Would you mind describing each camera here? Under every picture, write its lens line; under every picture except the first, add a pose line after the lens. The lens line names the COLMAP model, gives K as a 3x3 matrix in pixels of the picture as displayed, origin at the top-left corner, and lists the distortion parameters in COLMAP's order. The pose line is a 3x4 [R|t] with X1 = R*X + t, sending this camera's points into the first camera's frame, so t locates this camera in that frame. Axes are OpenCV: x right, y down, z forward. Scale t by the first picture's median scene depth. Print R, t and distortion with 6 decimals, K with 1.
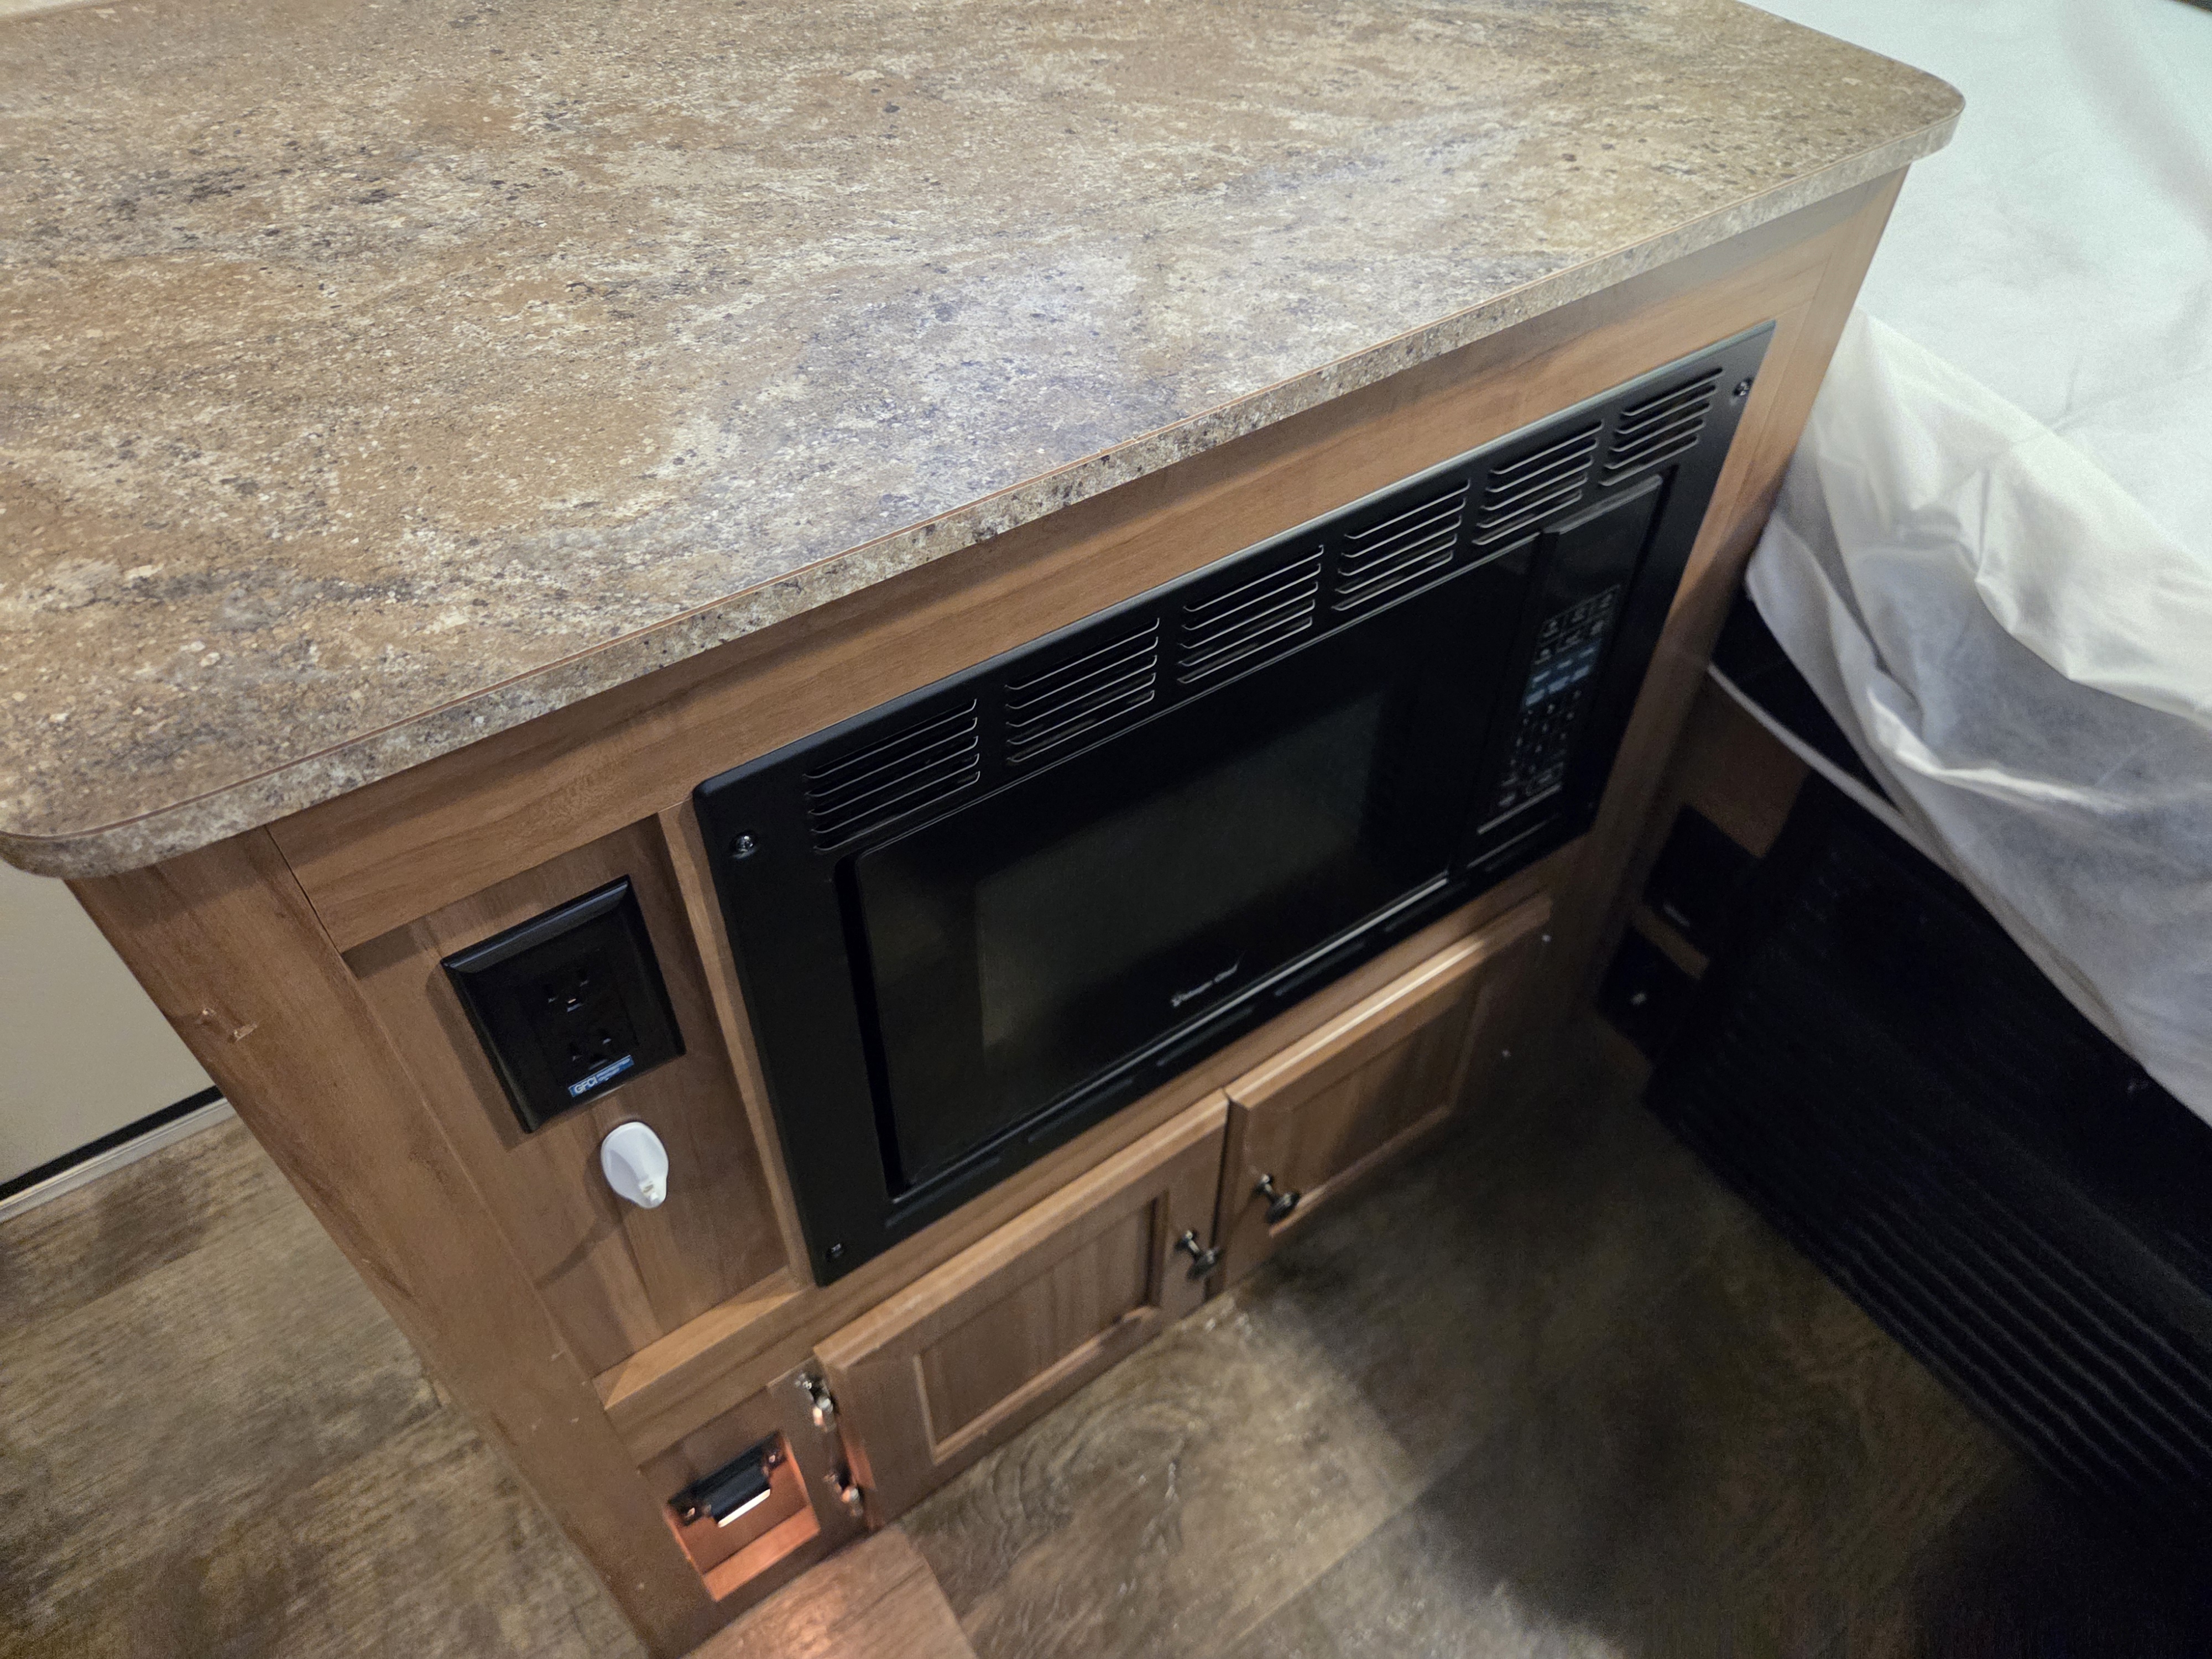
lens RADIAL K [[1486.1, 0, 1103.3], [0, 1486.1, 827.2], [0, 0, 1]] dist [0.065683, -0.056151]
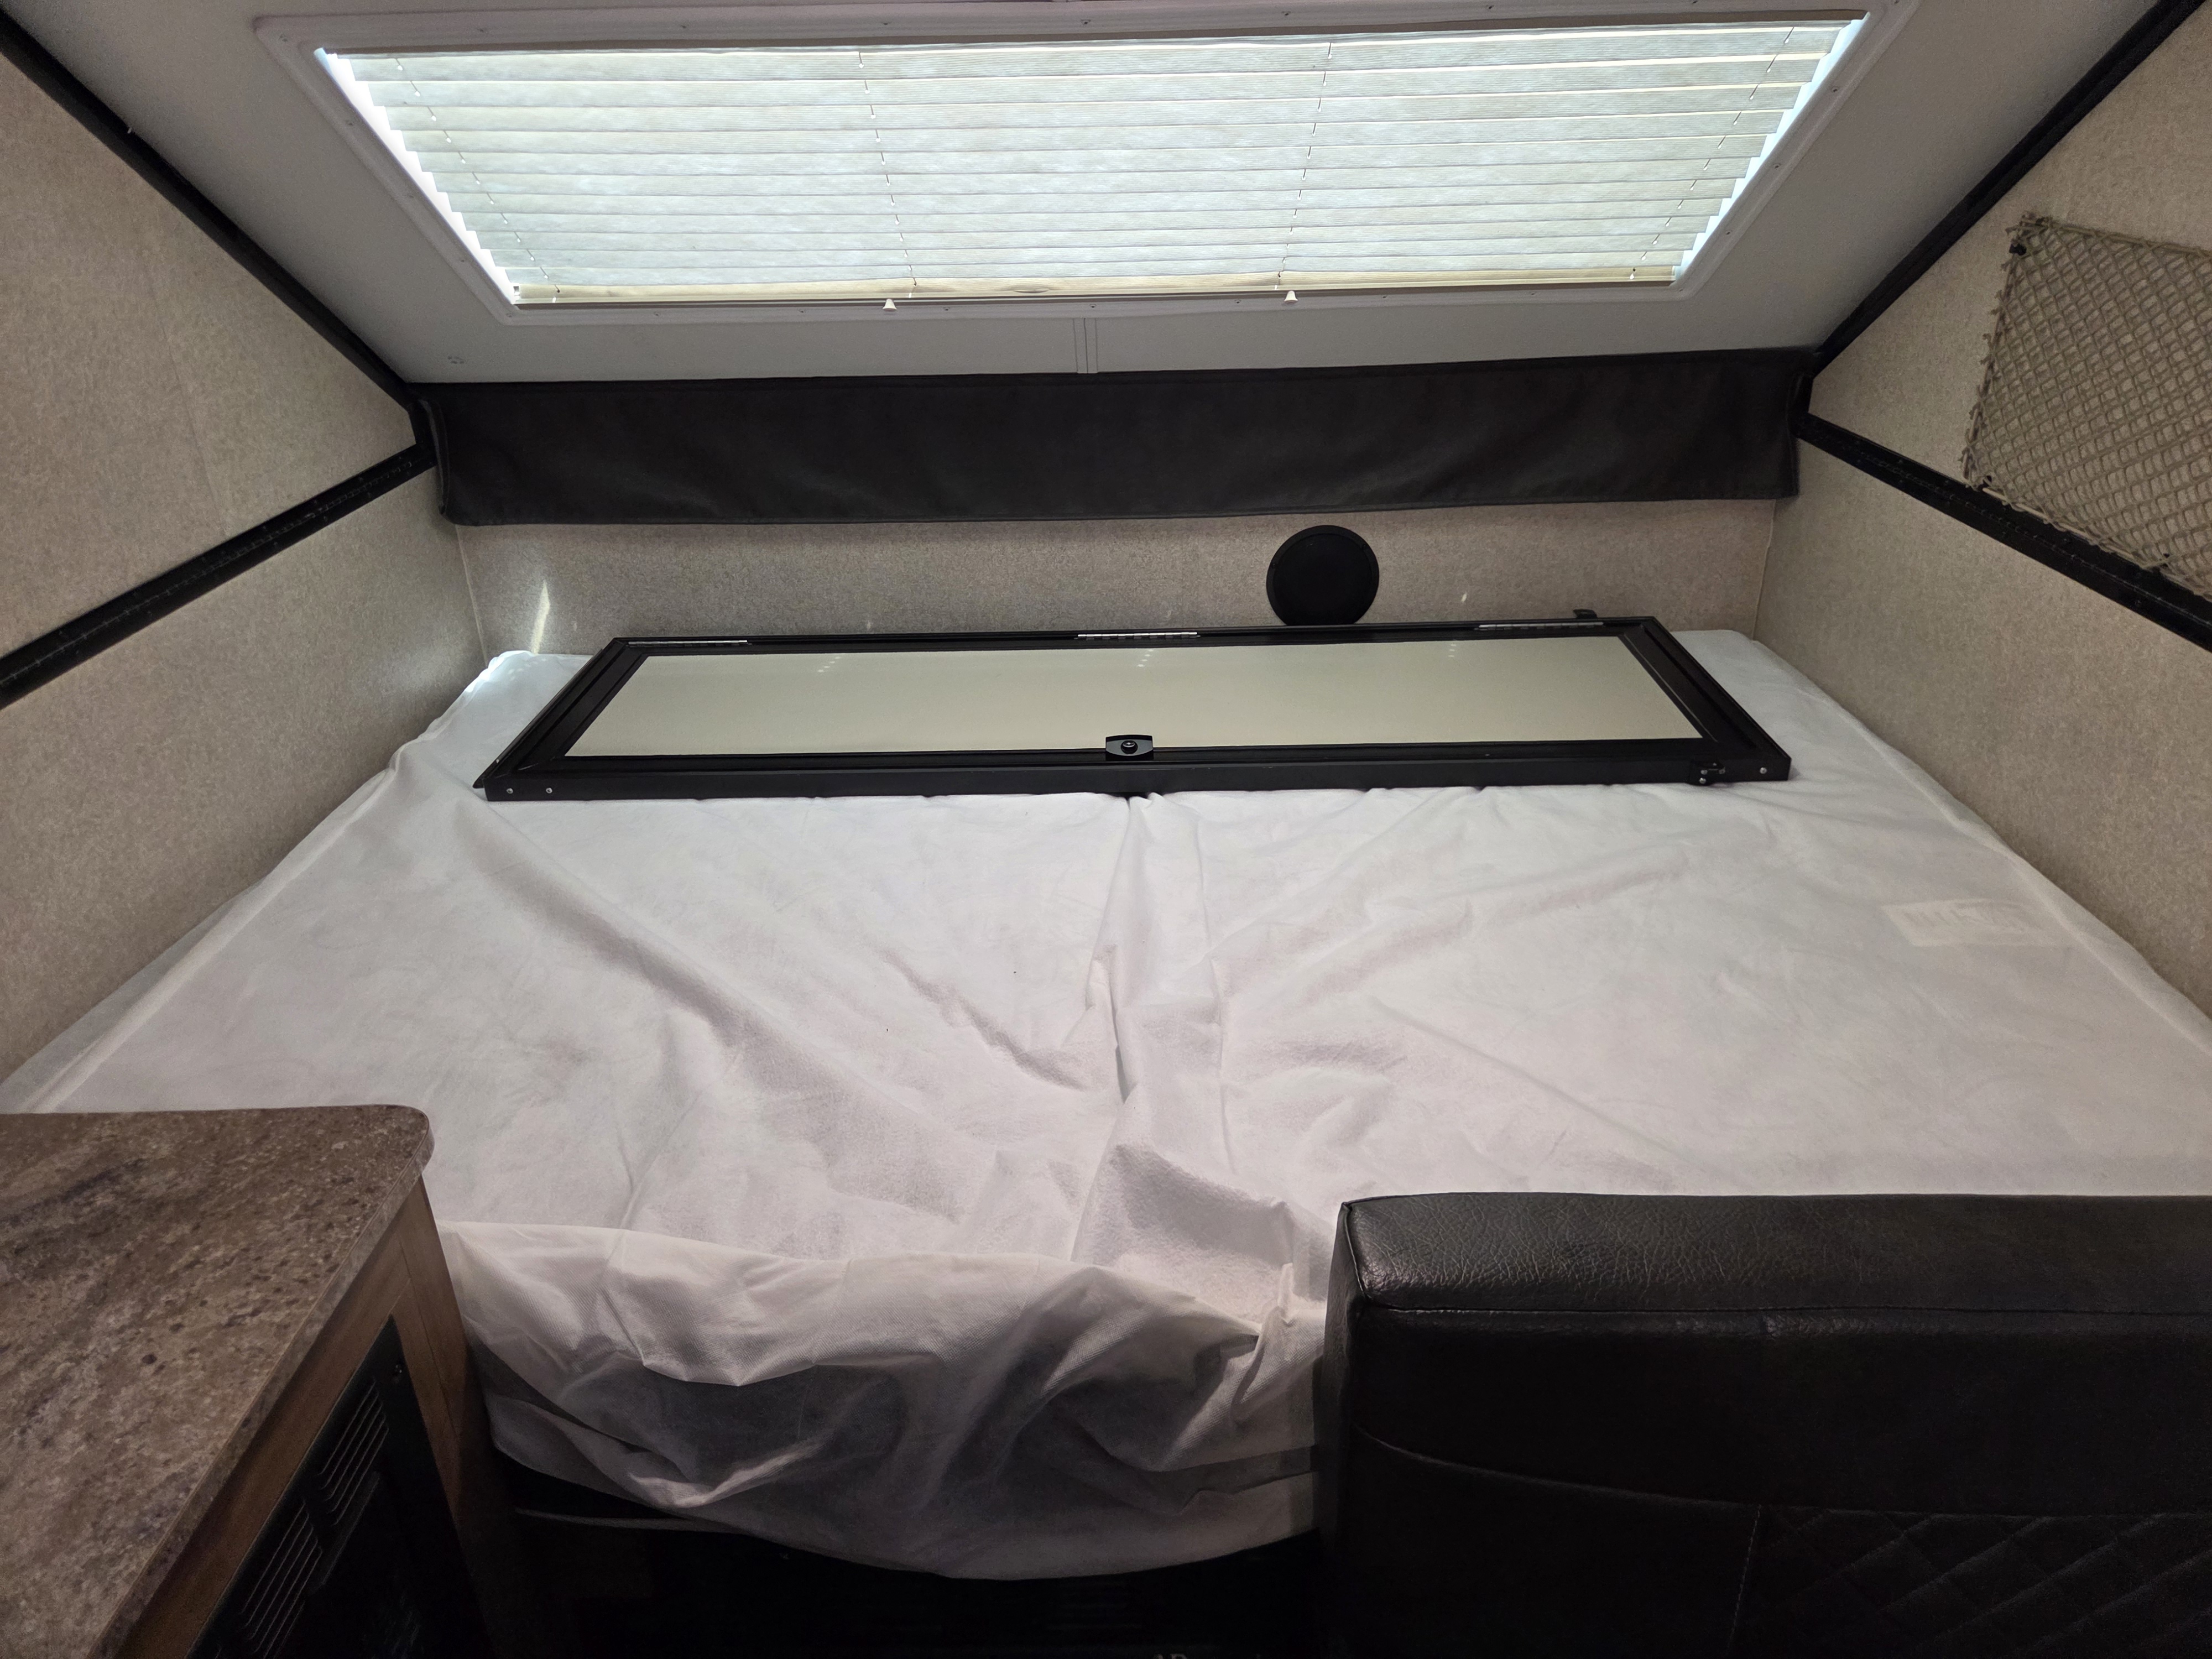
lens RADIAL K [[1486.1, 0, 1107.2], [0, 1486.1, 781.8], [0, 0, 1]] dist [0.065683, -0.056151]
pose [[0.578913, -0.364719, 0.729274, 0.039184], [0.624203, 0.773680, -0.108579, -0.194067], [-0.524624, 0.518073, 0.675552, -0.456415]]
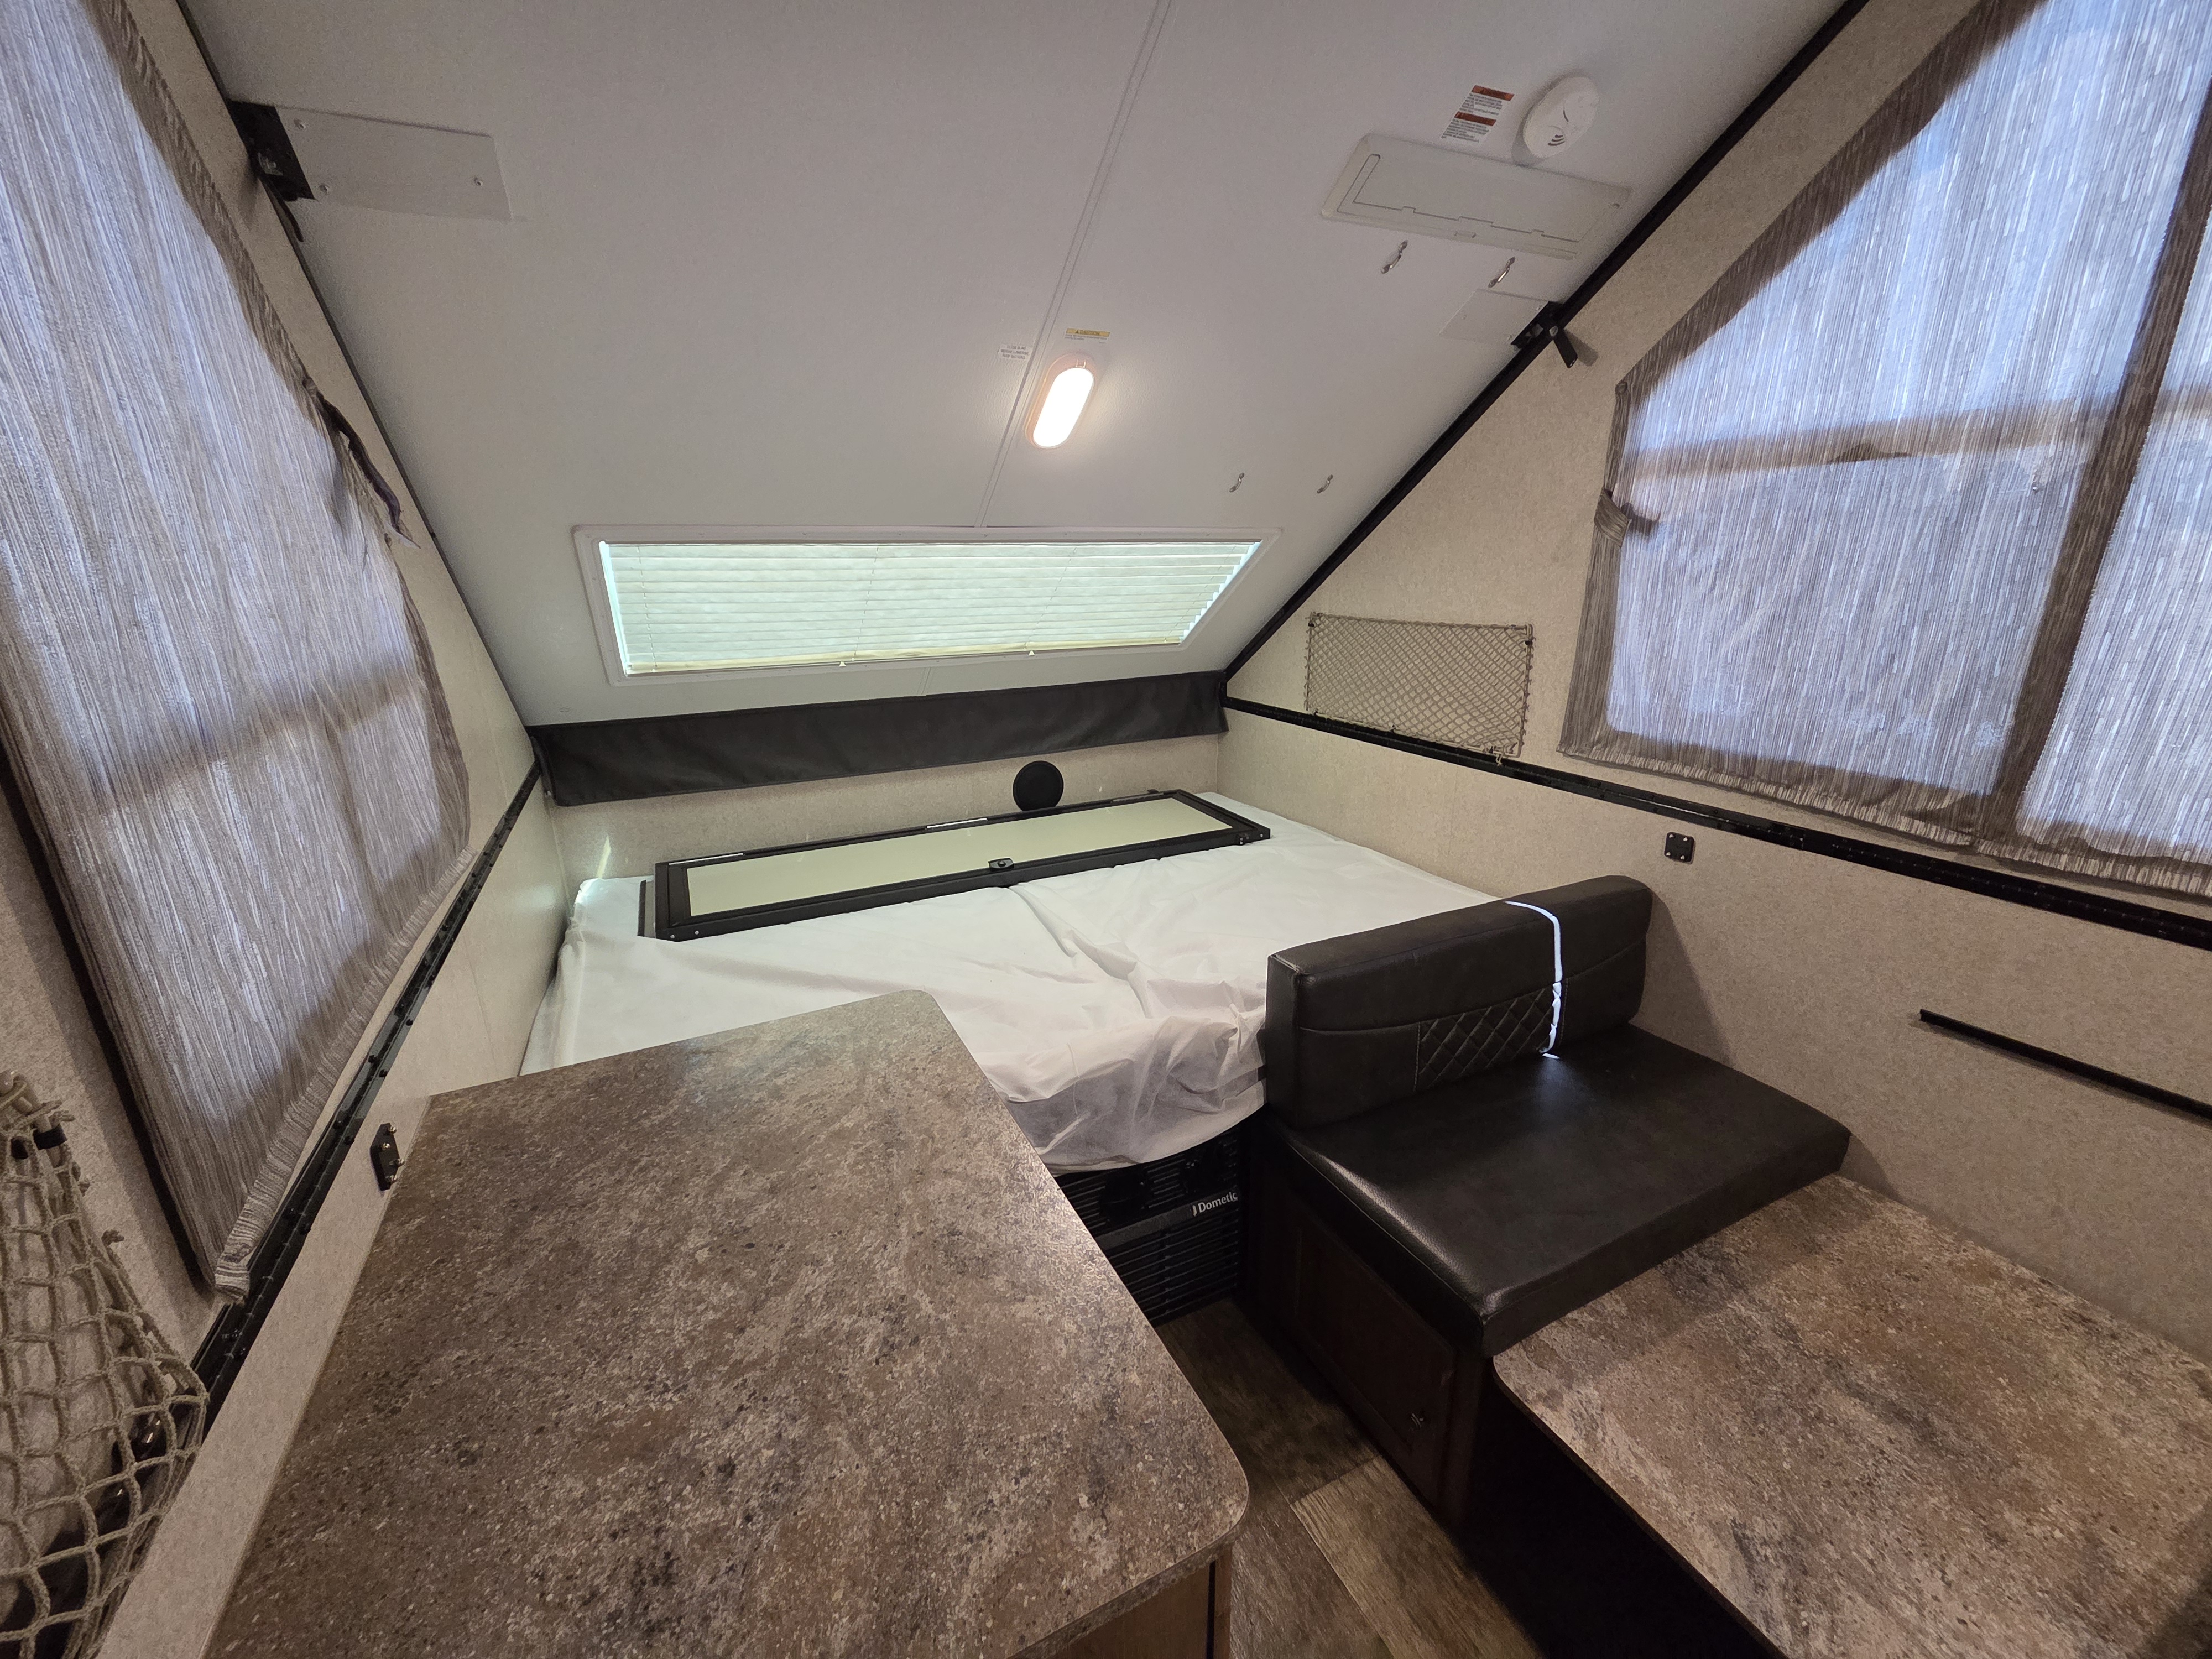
lens RADIAL K [[894.1, 0, 1118.9], [0, 894.1, 821.0], [0, 0, 1]] dist [0.000924, -0.000595]
pose [[0.151503, -0.289584, 0.945086, -1.077297], [0.744586, 0.662275, 0.083566, -0.613967], [-0.650107, 0.691037, 0.315957, -0.089039]]
